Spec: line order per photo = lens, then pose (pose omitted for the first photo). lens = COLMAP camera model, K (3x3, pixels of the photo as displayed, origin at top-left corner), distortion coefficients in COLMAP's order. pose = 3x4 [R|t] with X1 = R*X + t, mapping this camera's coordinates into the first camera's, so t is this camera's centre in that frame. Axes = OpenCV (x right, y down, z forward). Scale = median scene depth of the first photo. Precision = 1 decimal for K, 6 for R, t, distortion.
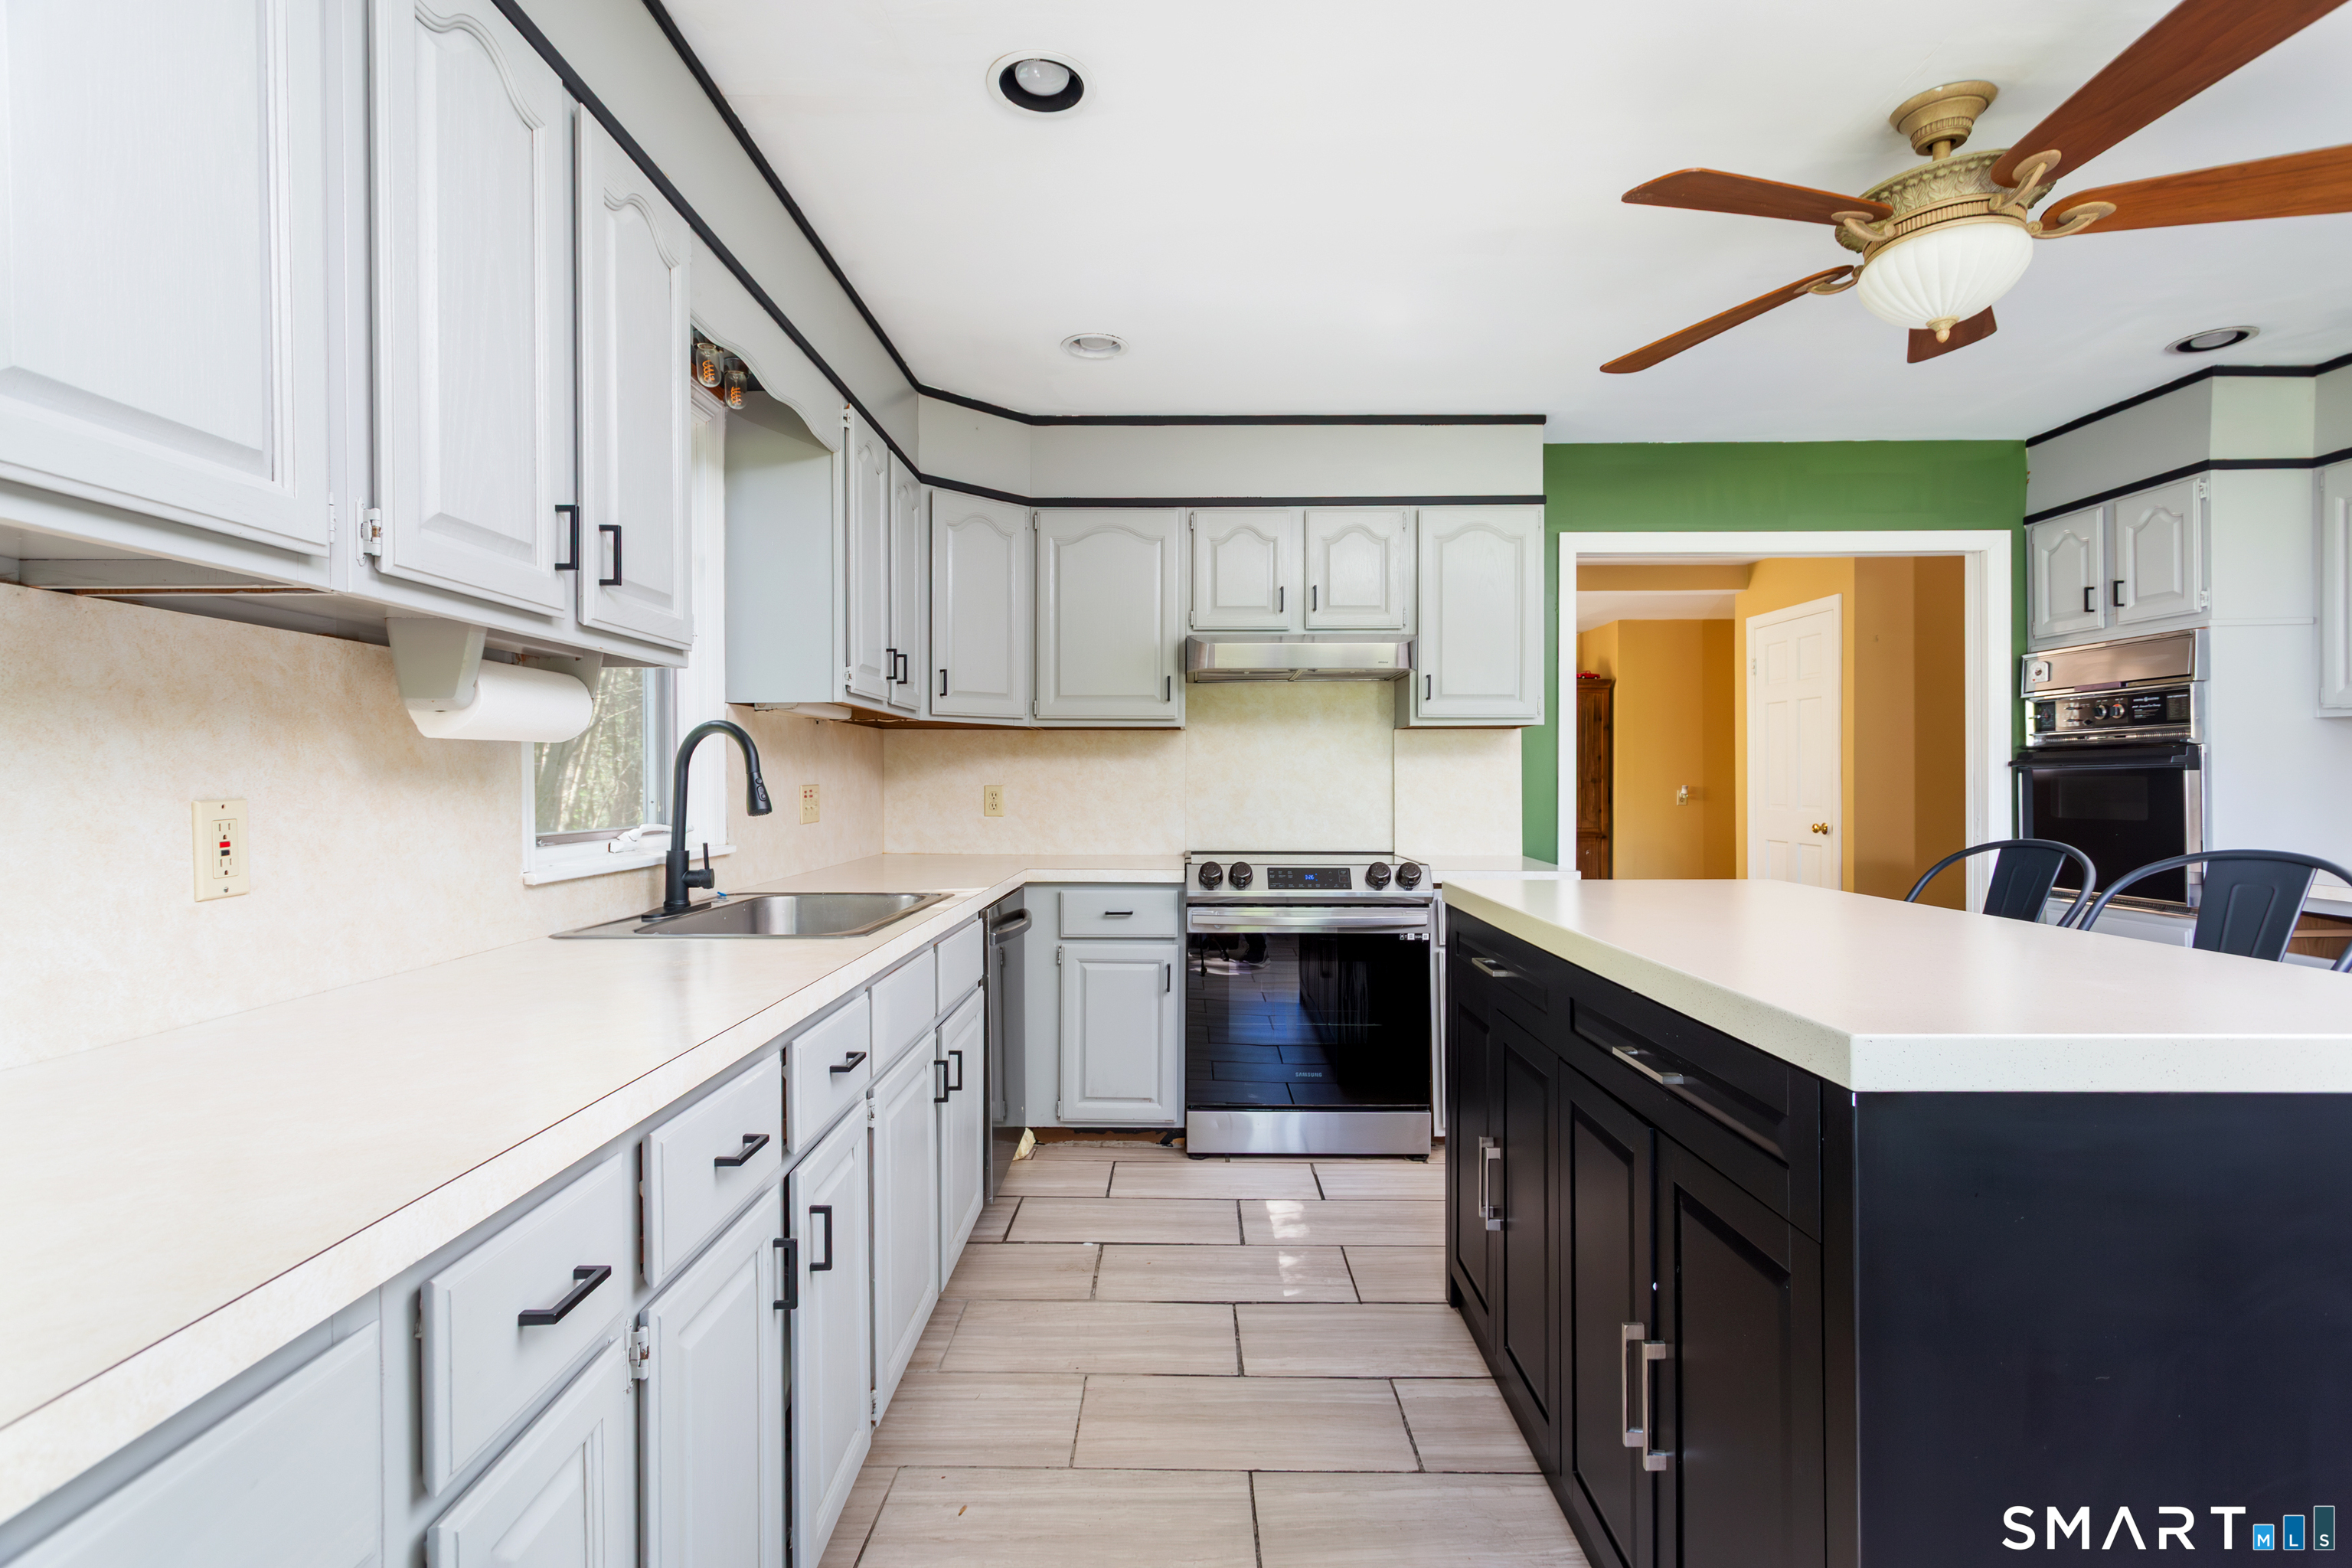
lens RADIAL K [[1110.1, 0, 1166.9], [0, 1110.1, 782.8], [0, 0, 1]] dist [0.000604, 0.000874]
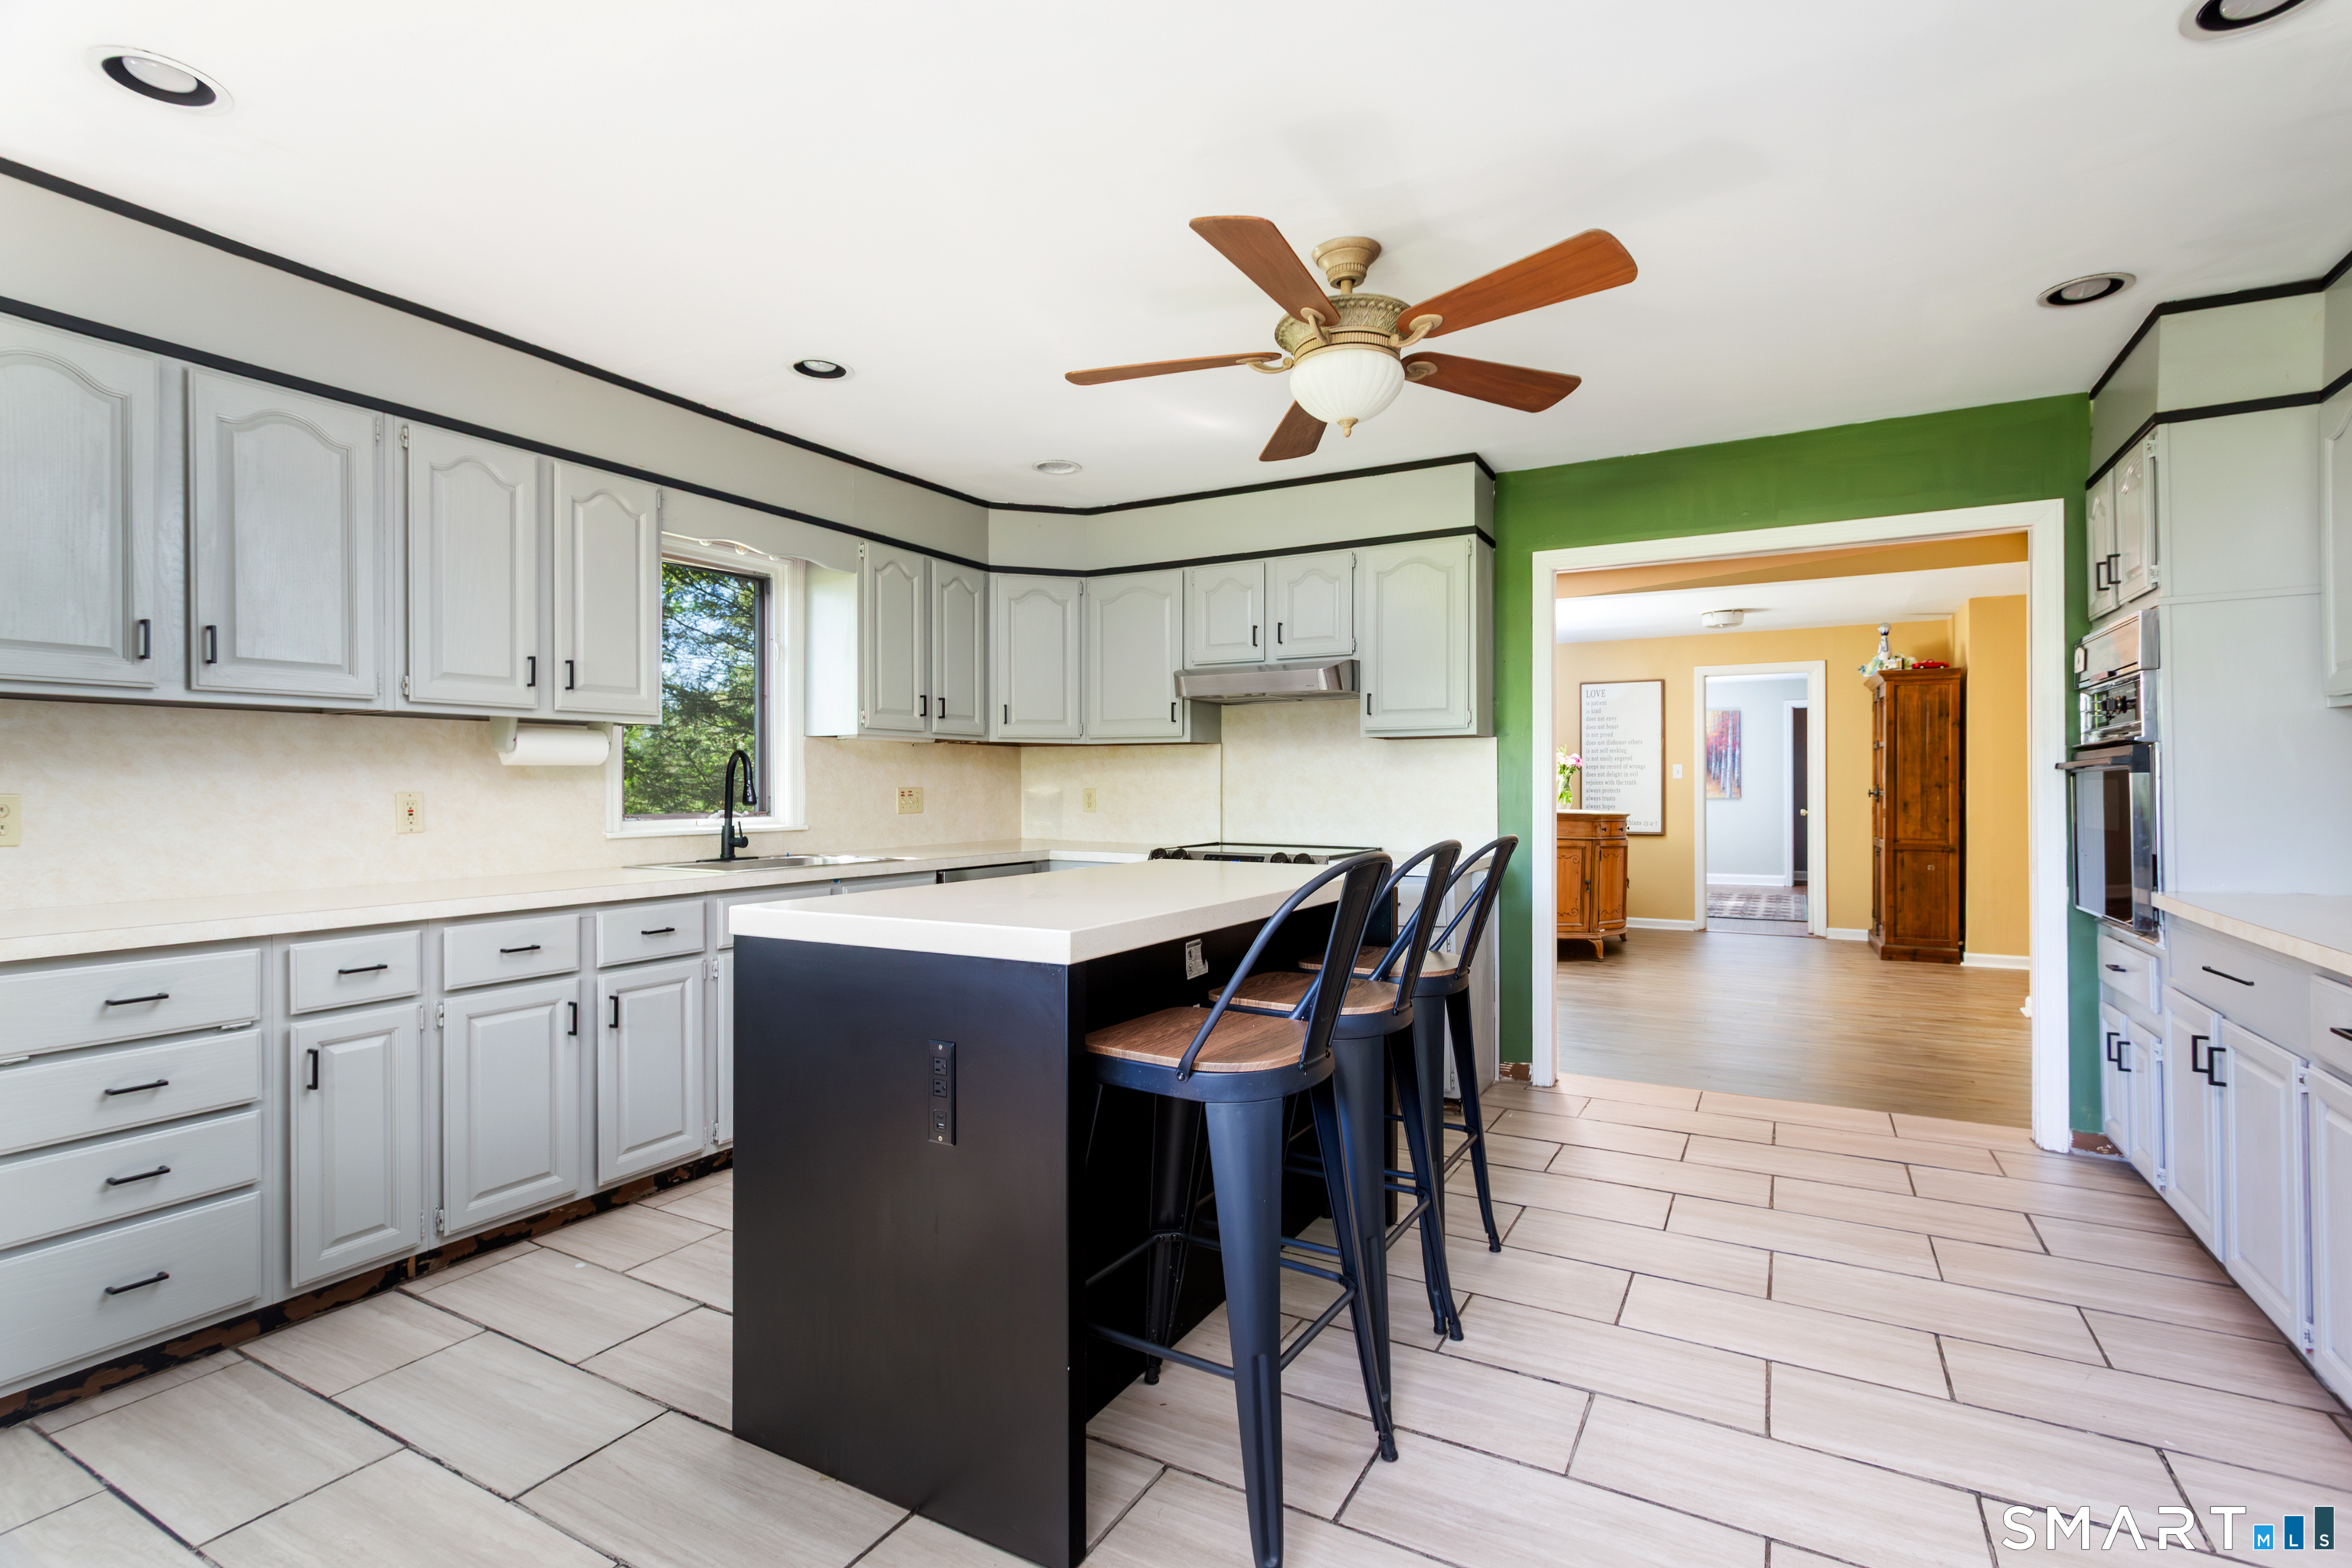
lens RADIAL K [[1110.1, 0, 1166.9], [0, 1110.1, 782.8], [0, 0, 1]] dist [0.000604, 0.000874]
pose [[0.877451, -0.001149, -0.479665, 0.666992], [-0.001023, 0.999990, -0.004266, 0.001004], [0.479666, 0.004234, 0.877441, -0.123553]]
